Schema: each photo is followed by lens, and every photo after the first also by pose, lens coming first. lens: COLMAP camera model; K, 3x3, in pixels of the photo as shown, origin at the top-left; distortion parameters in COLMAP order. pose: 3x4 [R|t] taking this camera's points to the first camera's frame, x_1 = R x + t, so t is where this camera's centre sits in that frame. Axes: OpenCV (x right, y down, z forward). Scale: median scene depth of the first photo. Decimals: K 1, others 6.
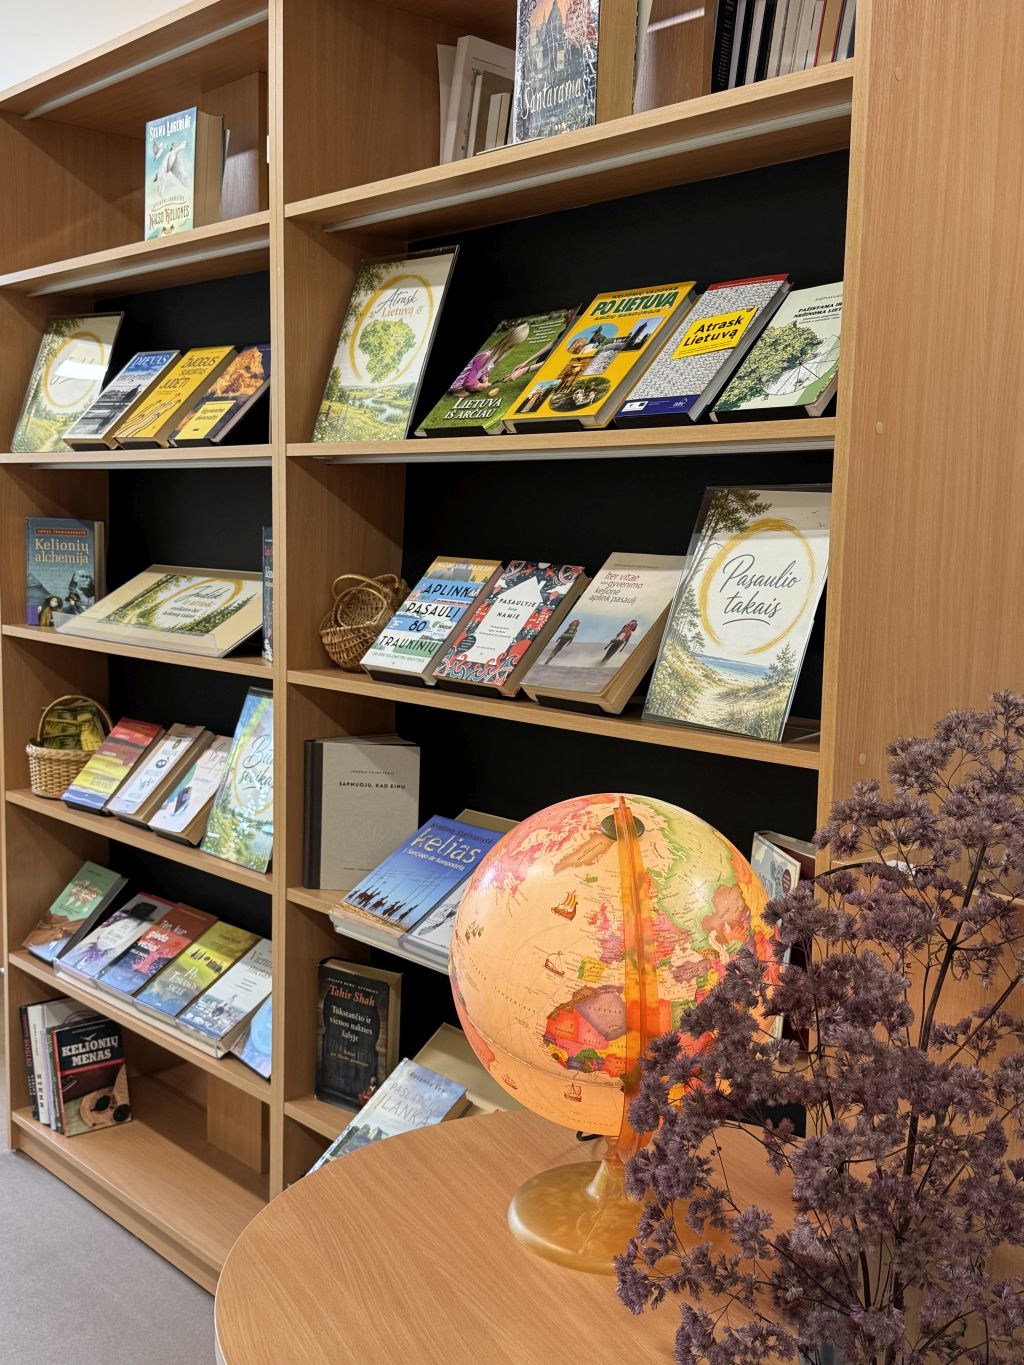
lens RADIAL K [[1425.8, 0, 512.0], [0, 1425.8, 682.5], [0, 0, 1]] dist [0.108112, -0.000034]
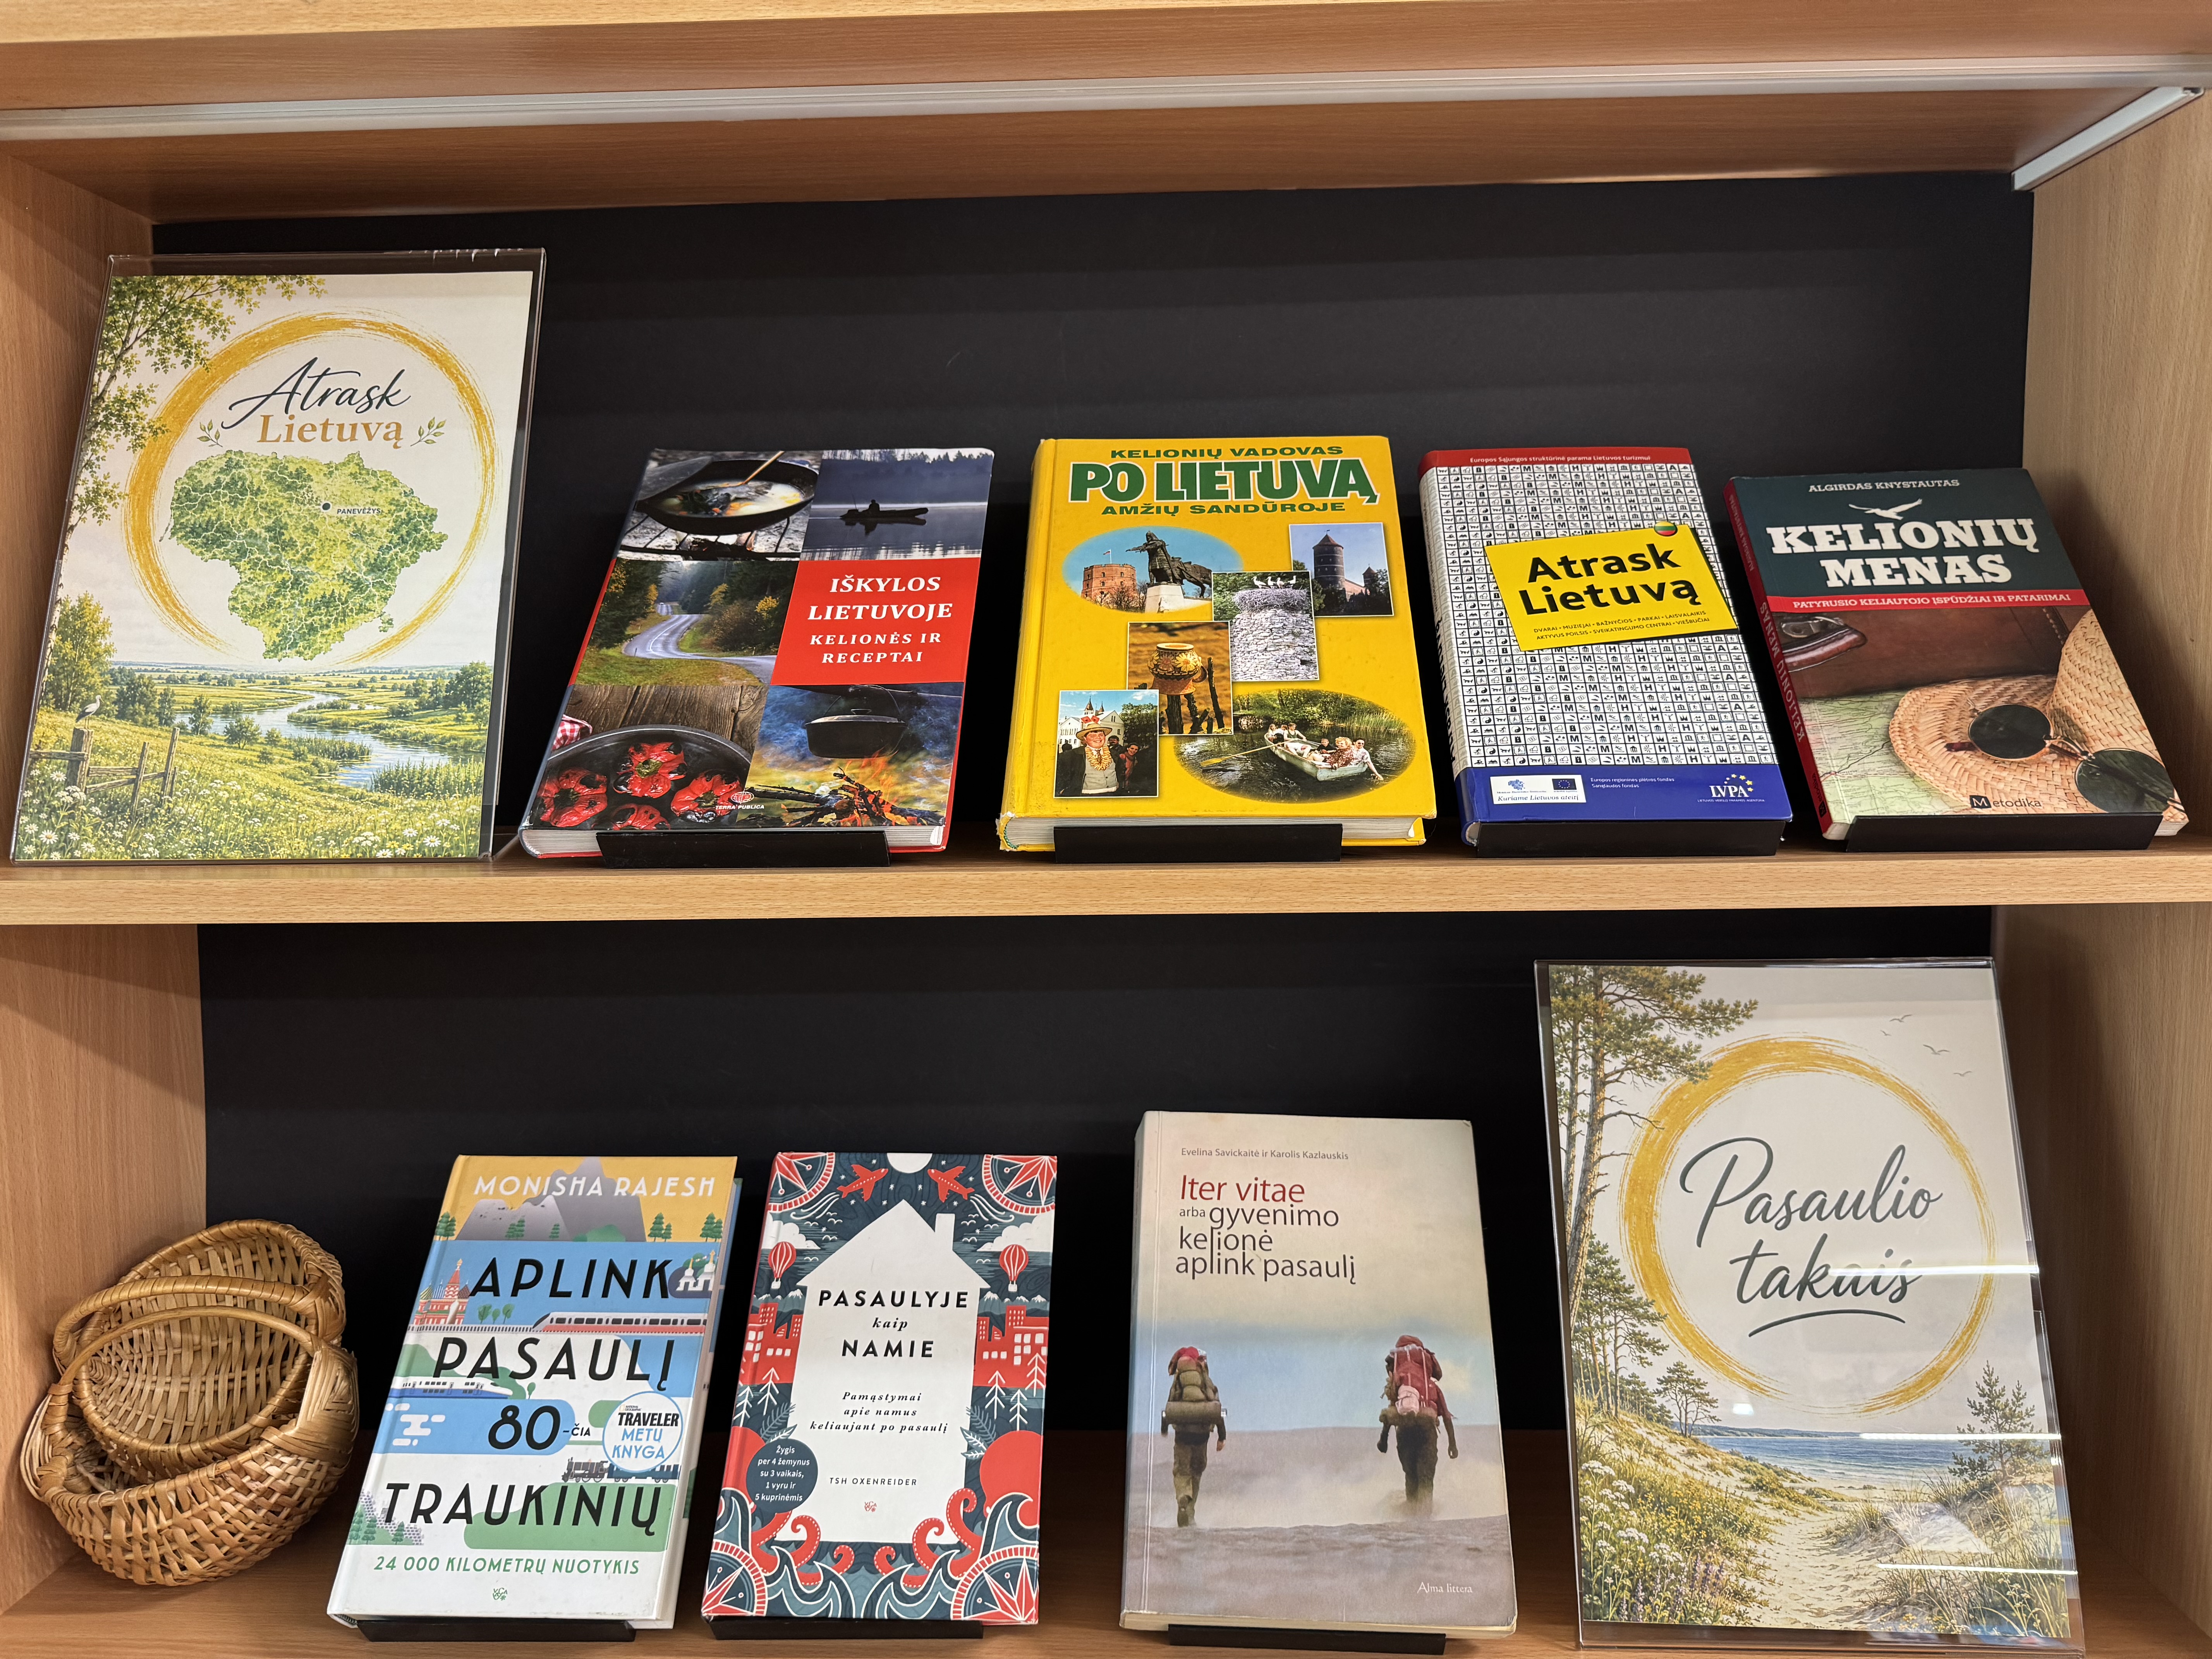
lens RADIAL K [[1608.7, 0, 1102.3], [0, 1608.7, 801.5], [0, 0, 1]] dist [0.058973, -0.106176]
pose [[0.704368, -0.086434, 0.704553, -0.213473], [0.107076, 0.994139, 0.014912, -0.166250], [-0.701712, 0.064938, 0.709495, 0.639322]]
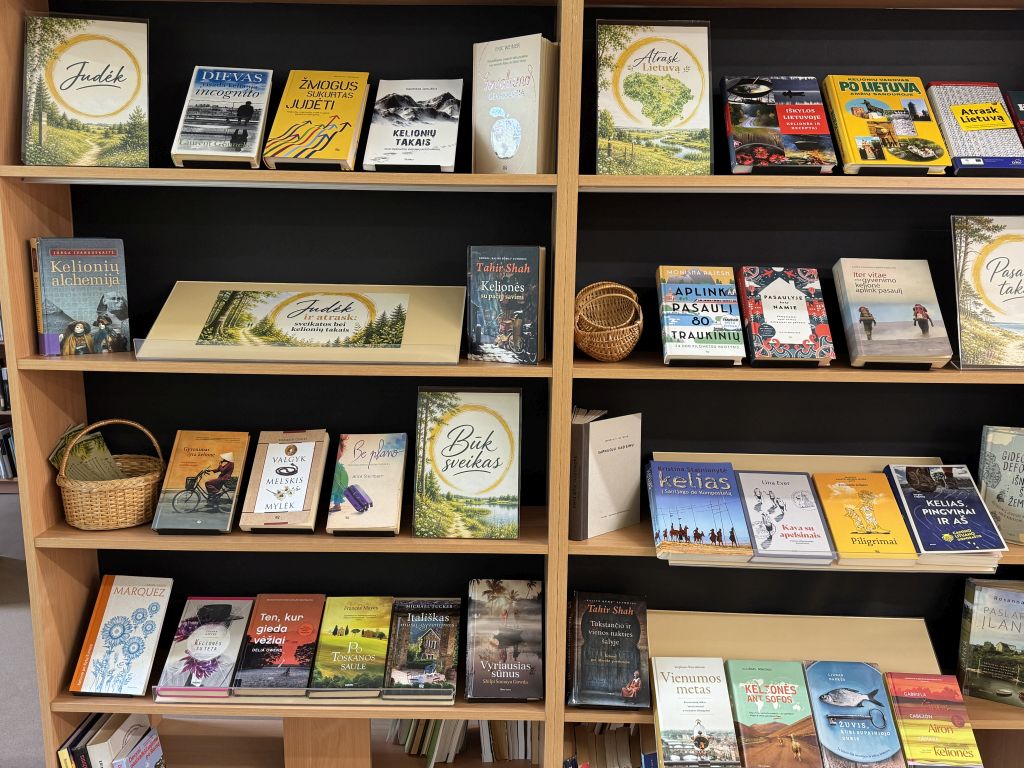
lens RADIAL K [[832.1, 0, 516.0], [0, 832.1, 376.7], [0, 0, 1]] dist [0.130610, -0.237970]
pose [[0.692755, -0.142104, 0.707034, -0.718557], [0.083232, 0.989597, 0.117344, -0.091636], [-0.716354, -0.022443, 0.697376, 0.580021]]
